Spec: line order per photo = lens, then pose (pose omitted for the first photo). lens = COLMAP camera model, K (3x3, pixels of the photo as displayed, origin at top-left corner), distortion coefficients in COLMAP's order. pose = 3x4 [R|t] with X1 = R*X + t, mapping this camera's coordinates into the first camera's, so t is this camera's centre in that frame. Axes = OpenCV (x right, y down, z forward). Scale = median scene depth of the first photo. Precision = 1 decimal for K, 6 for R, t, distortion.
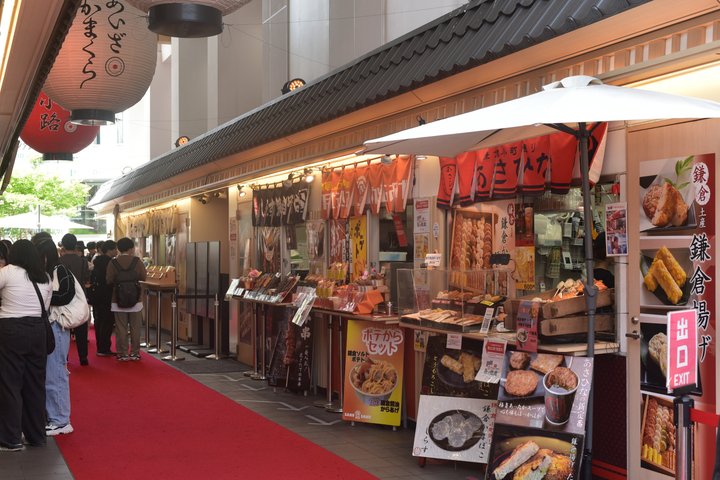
lens RADIAL K [[1057.1, 0, 360.0], [0, 1057.1, 240.0], [0, 0, 1]] dist [0.017826, -0.040113]
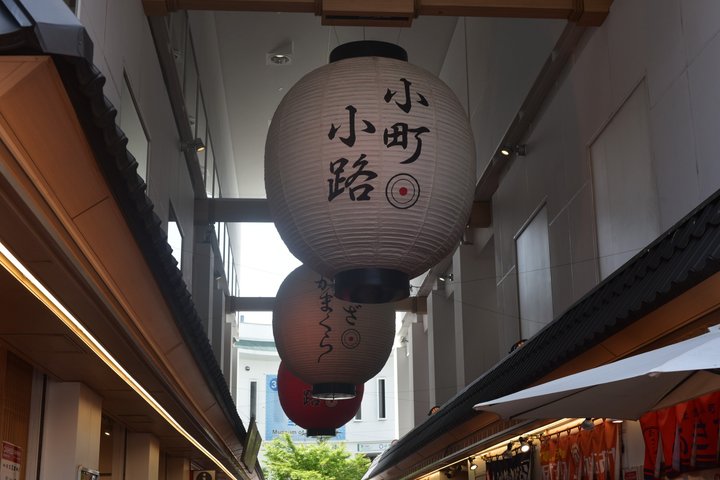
lens RADIAL K [[1057.1, 0, 360.0], [0, 1057.1, 240.0], [0, 0, 1]] dist [0.017826, -0.040113]
pose [[0.958083, -0.084590, -0.273718, 0.074770], [0.013518, 0.967700, -0.251742, -0.004401], [0.286171, 0.237490, 0.928280, 0.075823]]
